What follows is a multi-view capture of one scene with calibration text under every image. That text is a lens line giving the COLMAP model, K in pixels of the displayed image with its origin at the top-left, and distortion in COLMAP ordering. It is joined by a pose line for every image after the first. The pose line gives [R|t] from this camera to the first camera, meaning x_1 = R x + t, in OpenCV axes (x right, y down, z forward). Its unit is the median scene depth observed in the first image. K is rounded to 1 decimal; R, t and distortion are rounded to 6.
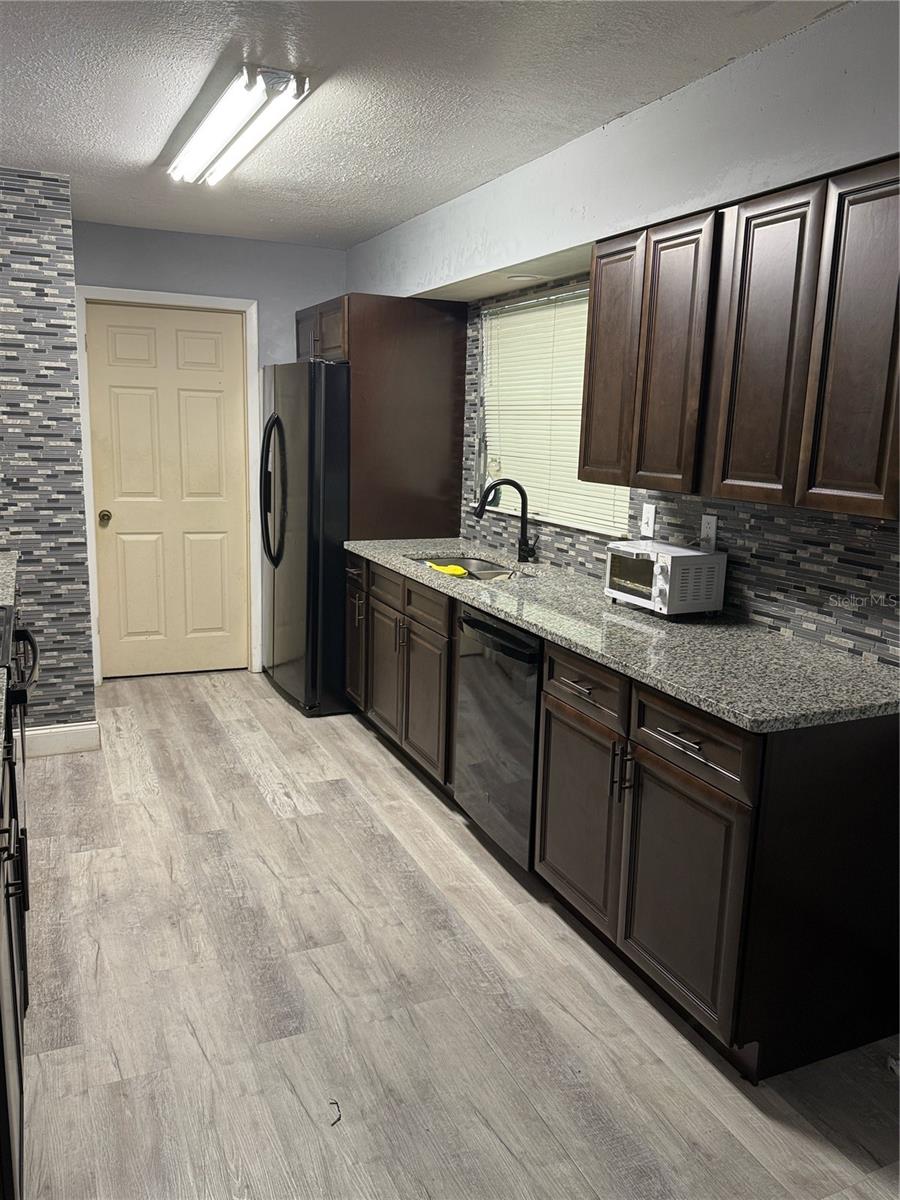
lens RADIAL K [[917.1, 0, 450.0], [0, 917.1, 600.0], [0, 0, 1]] dist [0.008501, -0.002303]
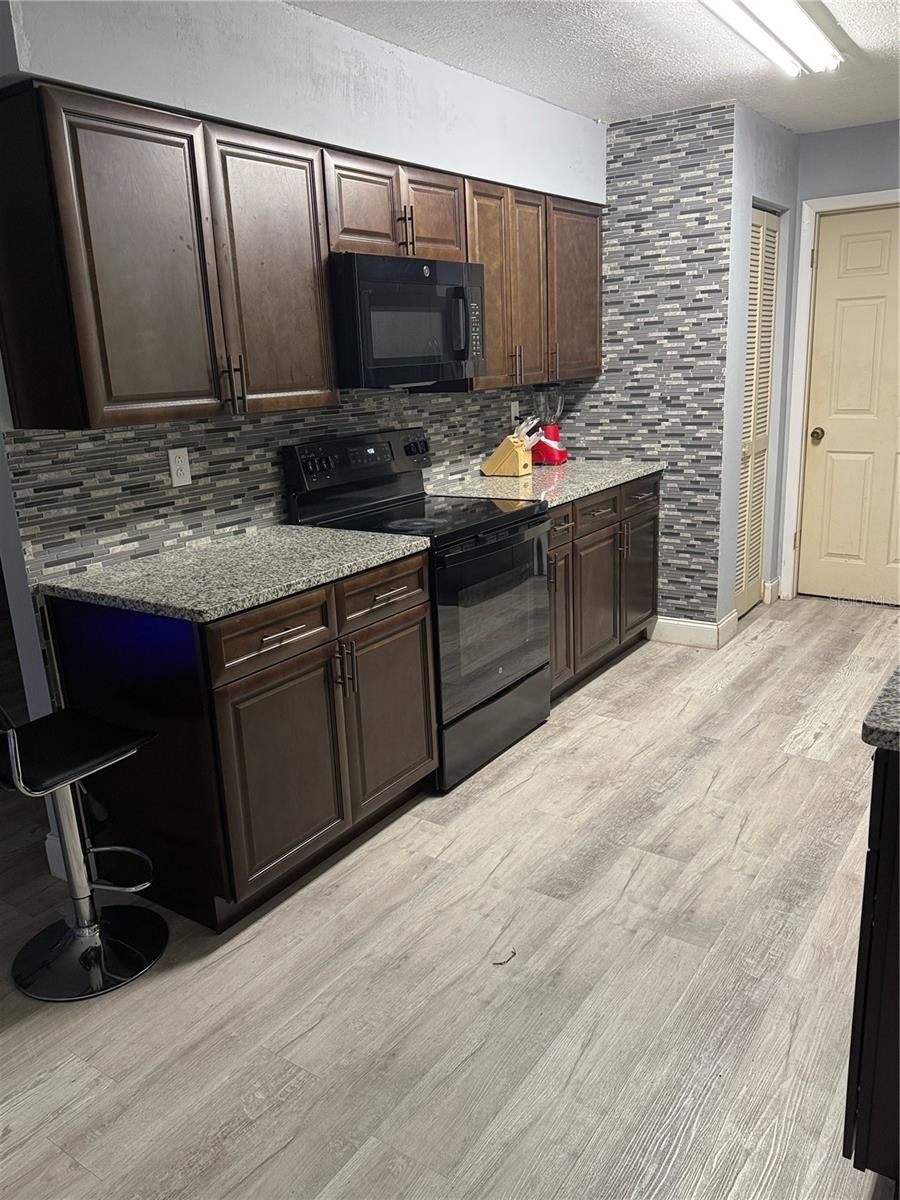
lens RADIAL K [[898.0, 0, 450.0], [0, 898.0, 600.0], [0, 0, 1]] dist [0.119282, -0.196006]
pose [[0.515738, 0.176920, -0.838280, 0.374469], [-0.105656, 0.984111, 0.142695, -0.016111], [0.850206, 0.014976, 0.526237, 0.181927]]
